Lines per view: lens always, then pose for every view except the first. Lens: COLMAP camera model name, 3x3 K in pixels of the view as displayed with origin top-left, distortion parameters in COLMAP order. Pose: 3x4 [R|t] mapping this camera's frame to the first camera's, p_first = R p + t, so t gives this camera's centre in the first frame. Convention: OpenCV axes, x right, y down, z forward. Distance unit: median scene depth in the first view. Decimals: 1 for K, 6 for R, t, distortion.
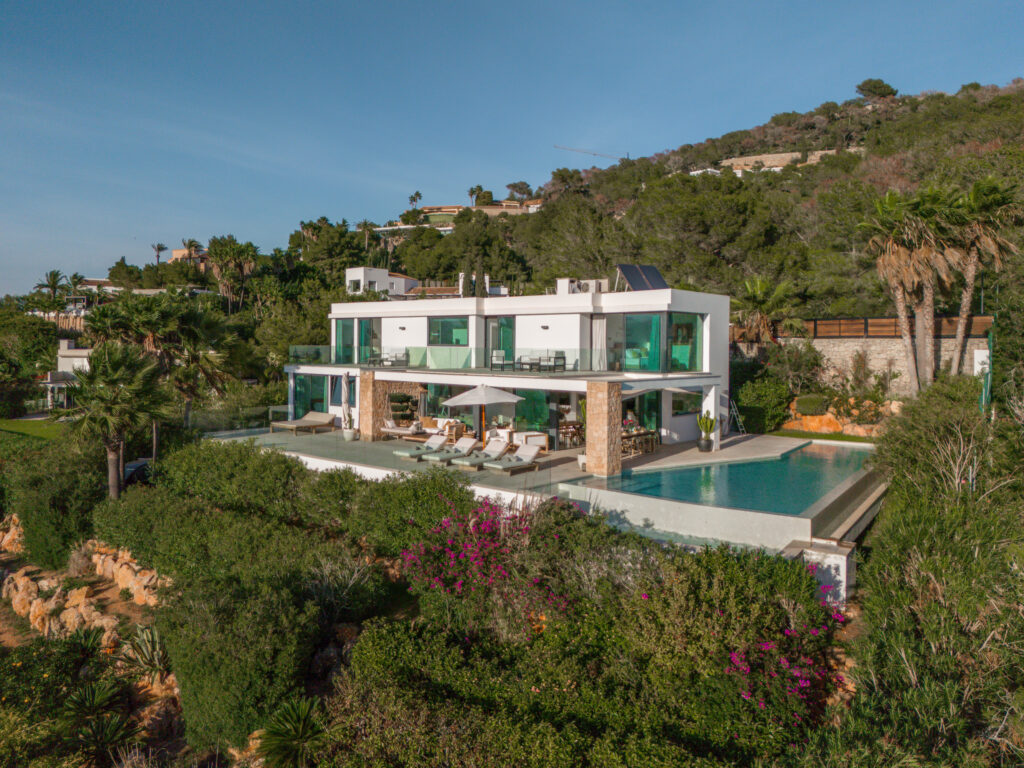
lens RADIAL K [[772.1, 0, 510.6], [0, 772.1, 355.0], [0, 0, 1]] dist [0.095265, -0.103668]
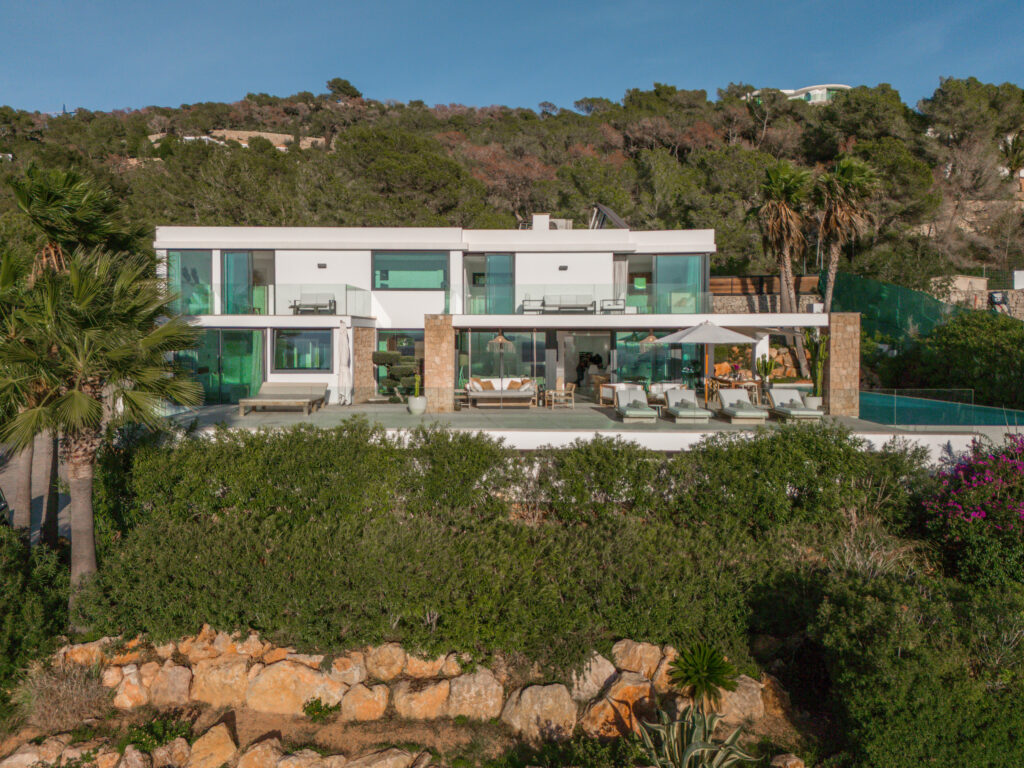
lens RADIAL K [[772.1, 0, 510.6], [0, 772.1, 355.0], [0, 0, 1]] dist [0.095265, -0.103668]
pose [[0.768642, -0.024541, 0.639208, -0.505193], [0.013350, 0.999662, 0.022327, 0.037358], [-0.639540, -0.008628, 0.768710, 0.358710]]
